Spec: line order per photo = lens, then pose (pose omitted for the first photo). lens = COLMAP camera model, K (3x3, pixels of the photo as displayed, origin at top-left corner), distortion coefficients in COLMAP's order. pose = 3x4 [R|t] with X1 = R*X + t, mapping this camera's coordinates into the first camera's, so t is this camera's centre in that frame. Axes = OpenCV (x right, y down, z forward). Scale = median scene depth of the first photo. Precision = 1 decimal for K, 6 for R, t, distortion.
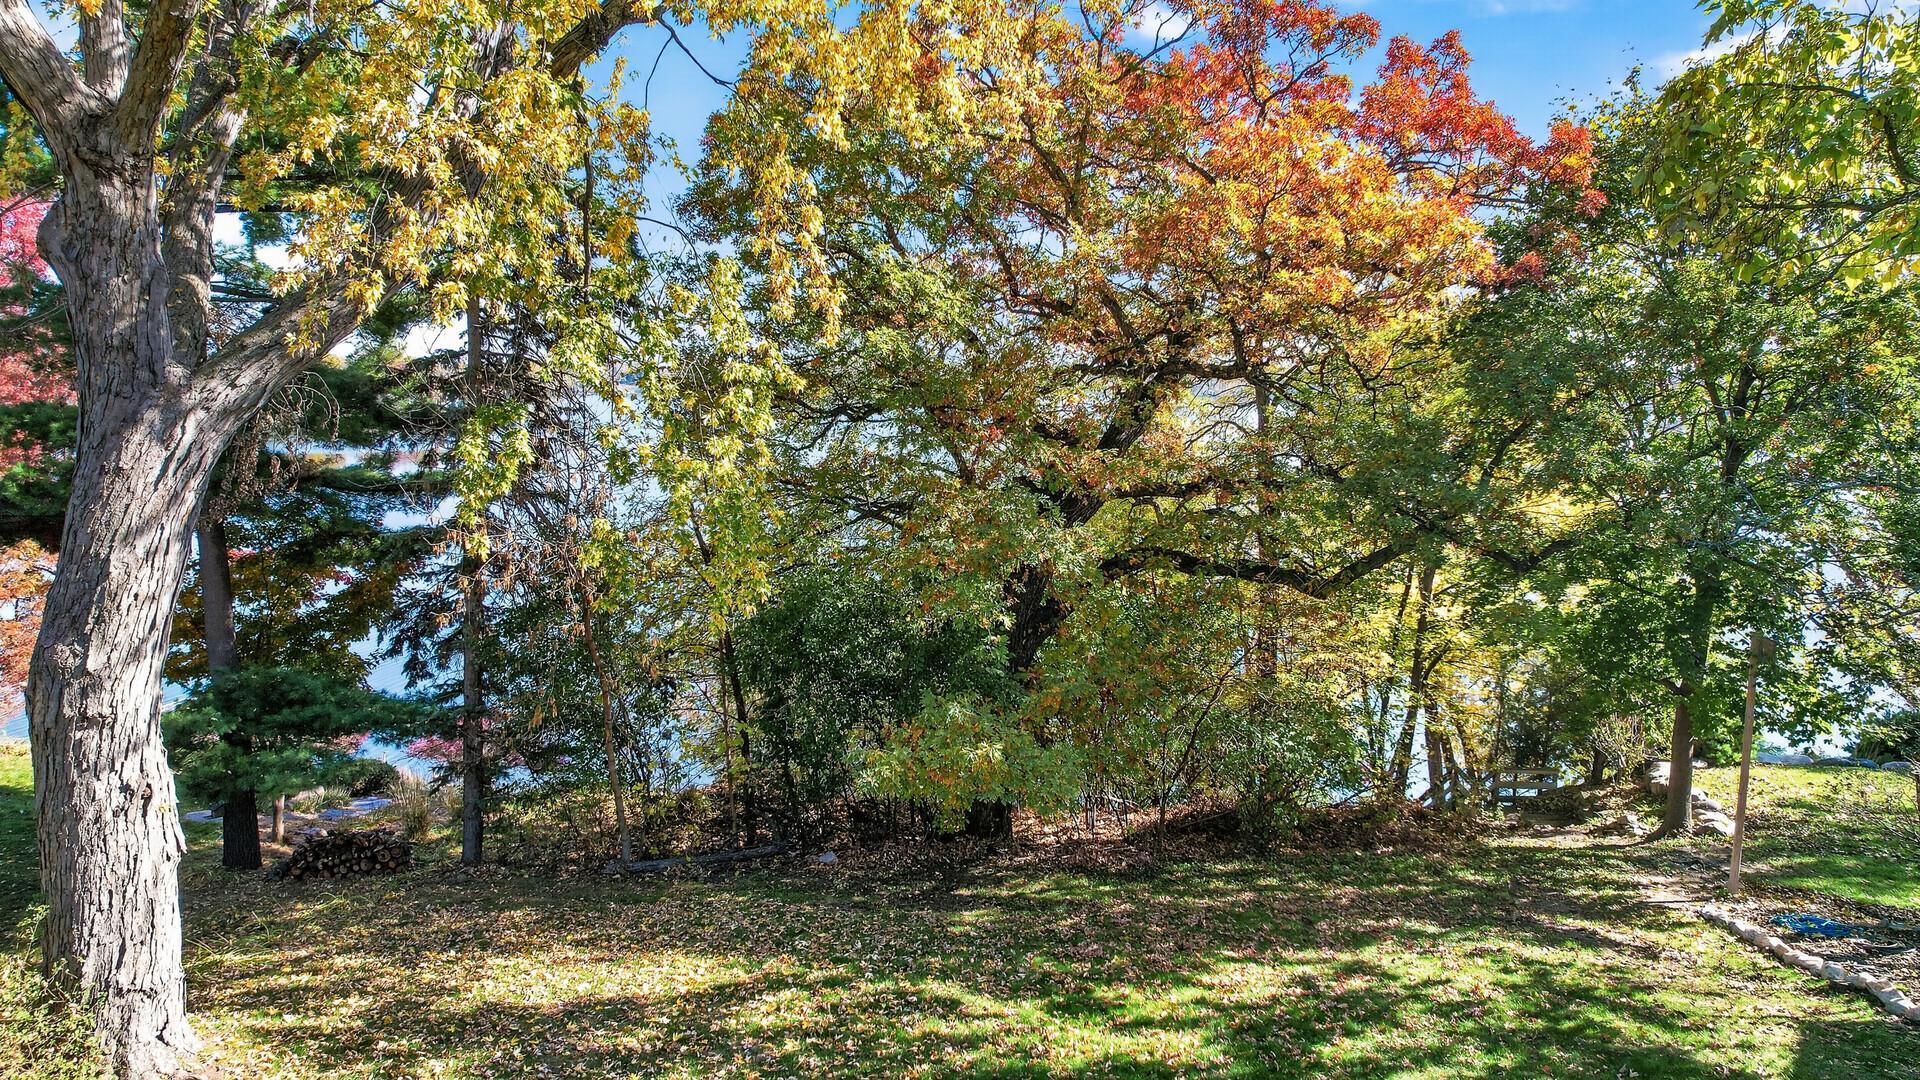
lens RADIAL K [[1233.1, 0, 969.5], [0, 1233.1, 539.1], [0, 0, 1]] dist [-0.084797, 0.079345]
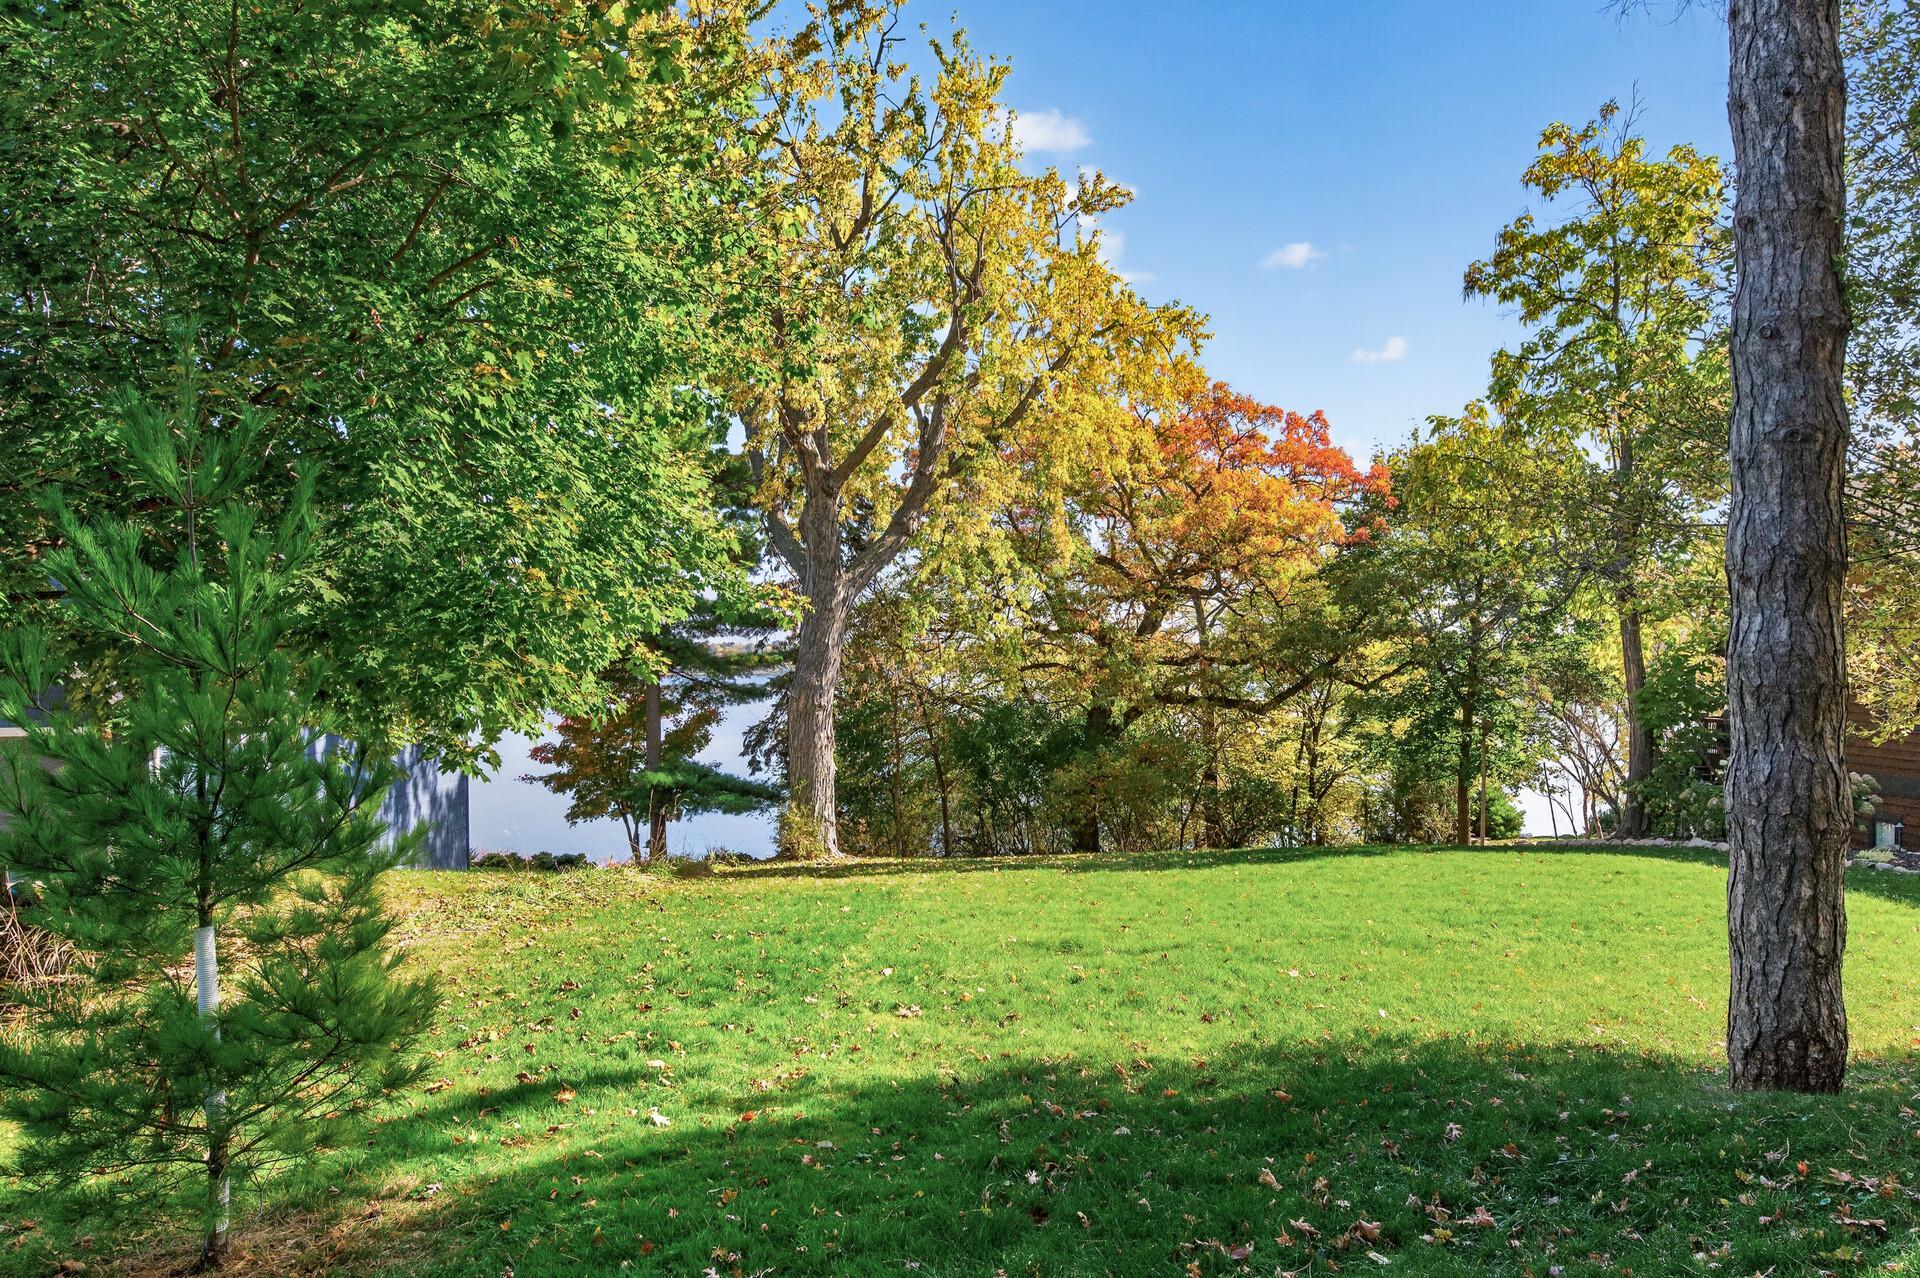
lens RADIAL K [[1199.1, 0, 1035.0], [0, 1199.1, 691.4], [0, 0, 1]] dist [-0.003745, 0.001126]
pose [[0.989420, -0.016326, 0.144157, -0.333929], [0.030110, 0.995121, -0.093959, 0.185581], [-0.141919, 0.097305, 0.985084, -0.779389]]
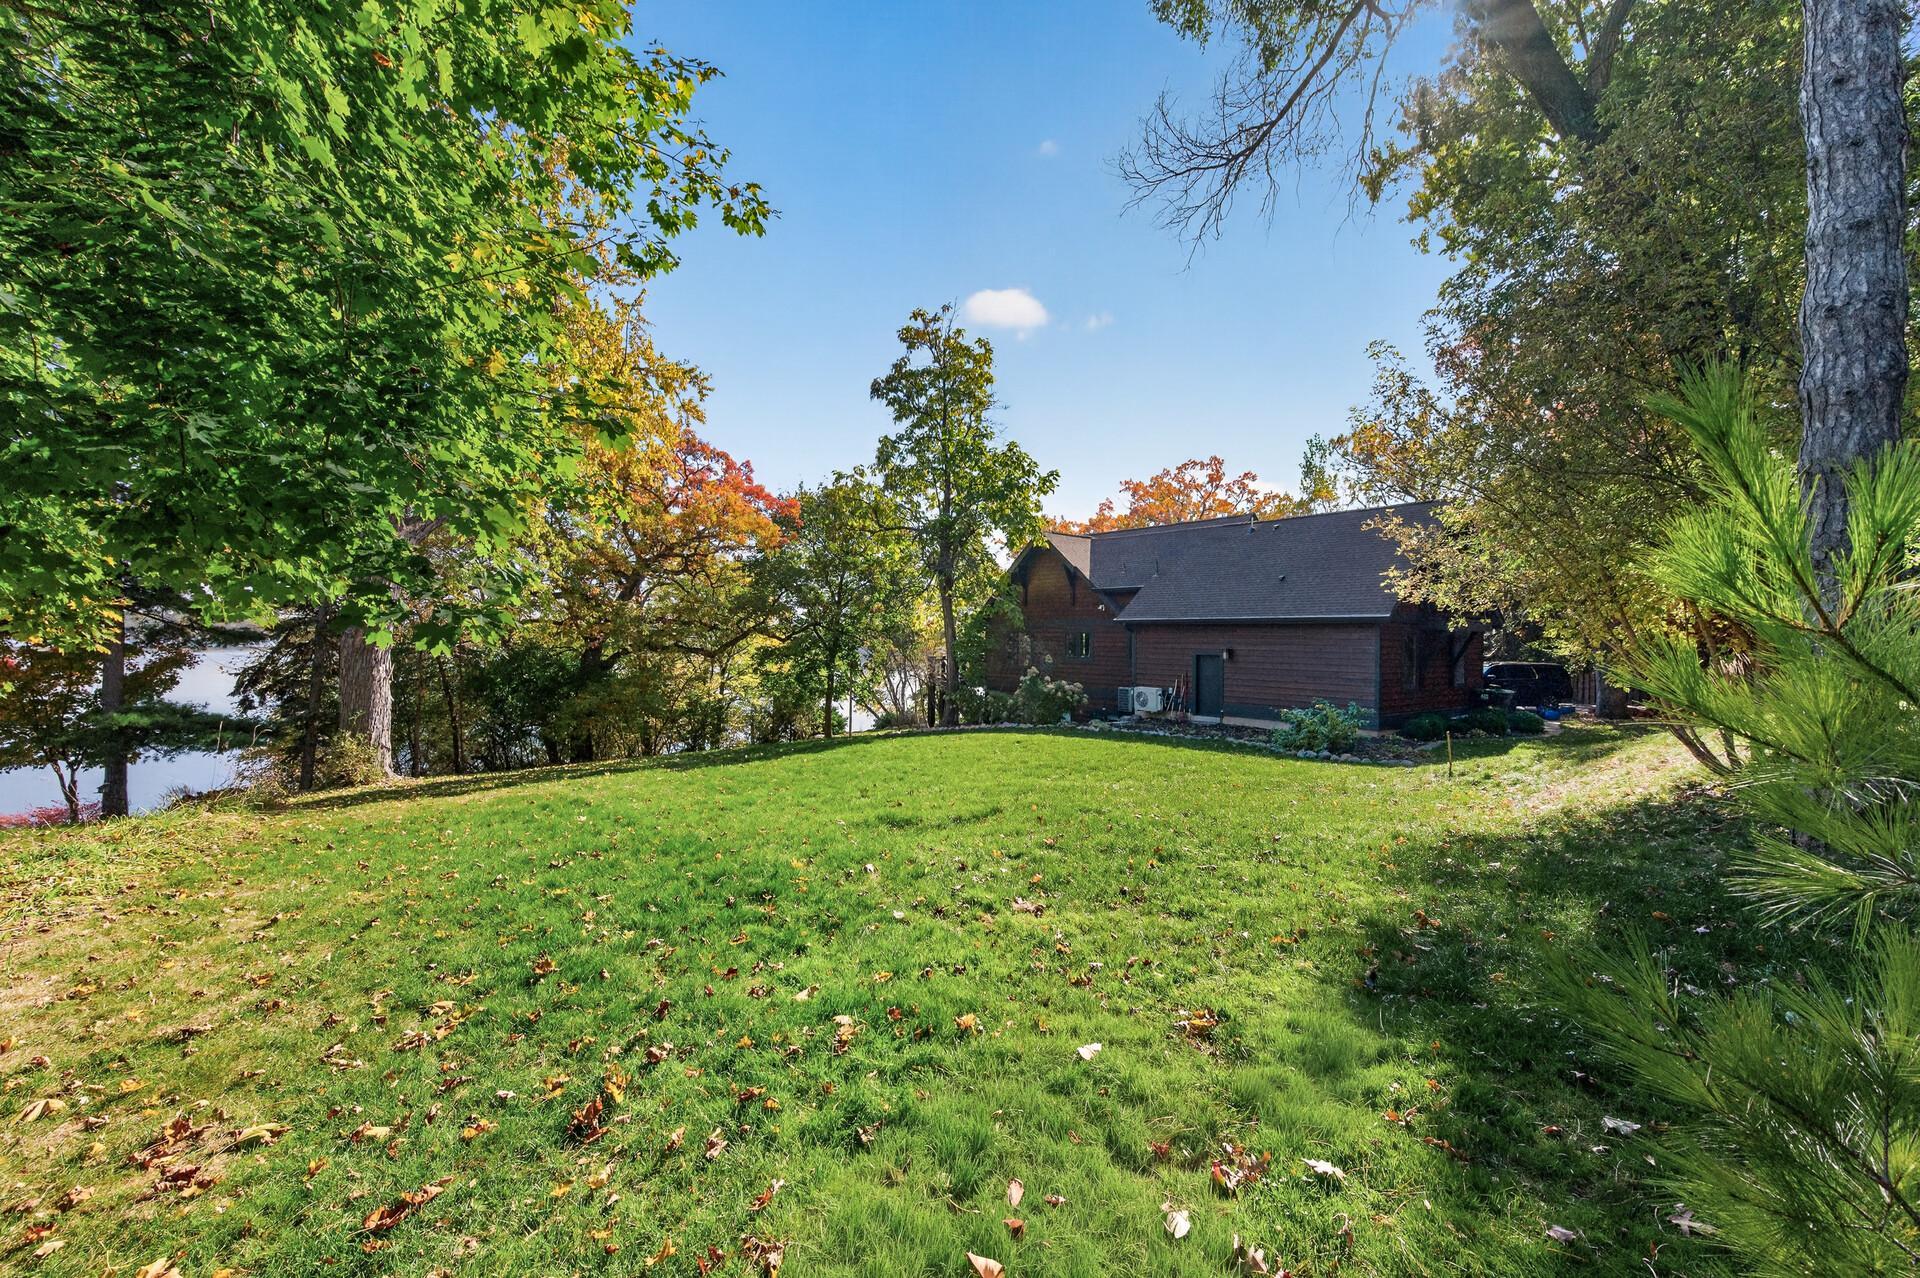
lens RADIAL K [[732.5, 0, 963.2], [0, 732.5, 630.7], [0, 0, 1]] dist [0.001481, 0.000239]
pose [[0.729848, 0.006126, 0.683582, -0.446610], [0.075095, 0.993190, -0.089078, 0.187188], [-0.679472, 0.116347, 0.724418, -0.598595]]
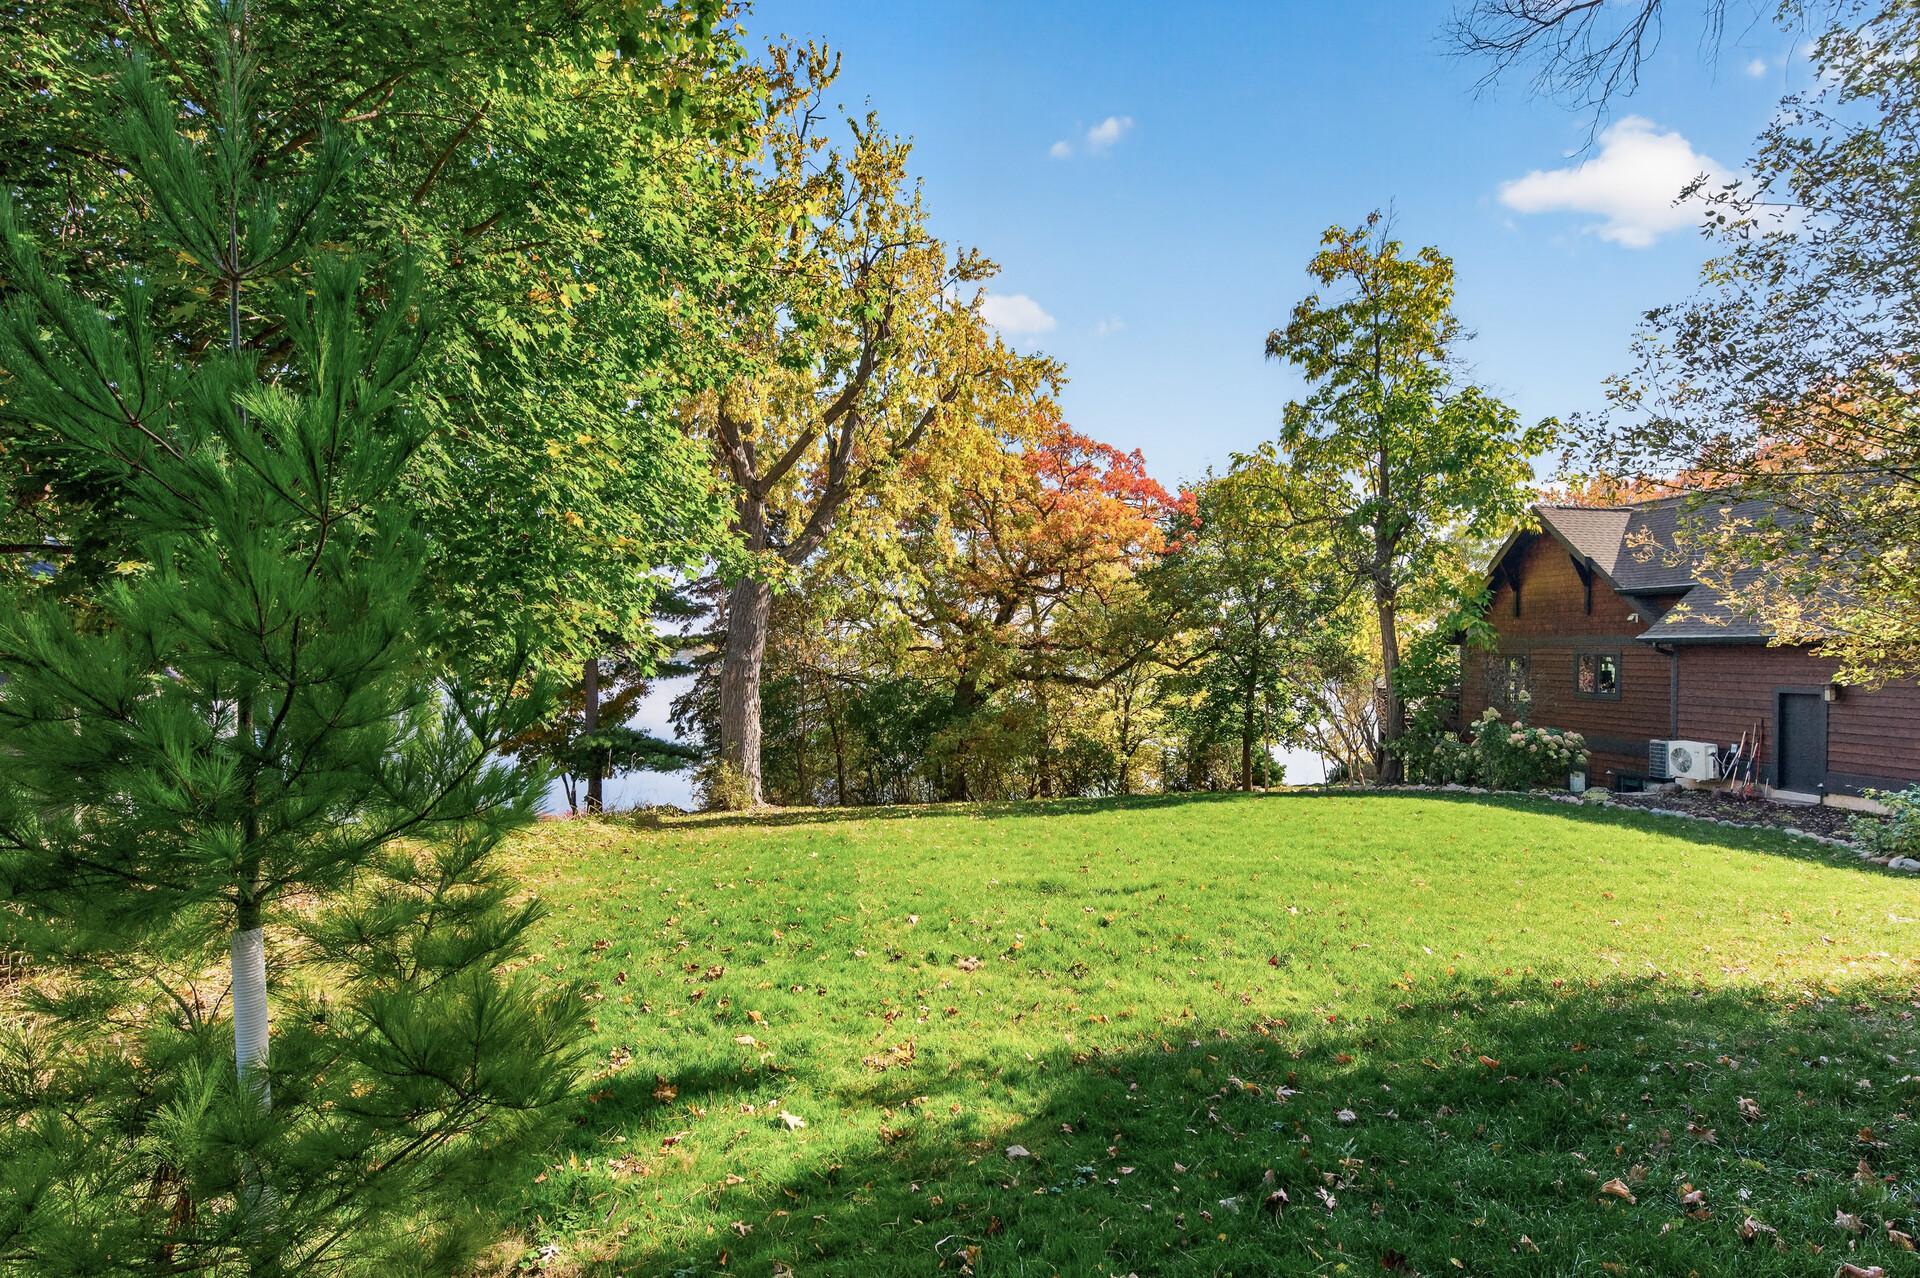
lens RADIAL K [[945.2, 0, 997.1], [0, 945.2, 661.2], [0, 0, 1]] dist [-0.002109, -0.000207]
pose [[0.966257, -0.009618, 0.257401, -0.374639], [0.037533, 0.993894, -0.103758, 0.186246], [-0.254832, 0.109918, 0.960718, -0.709148]]
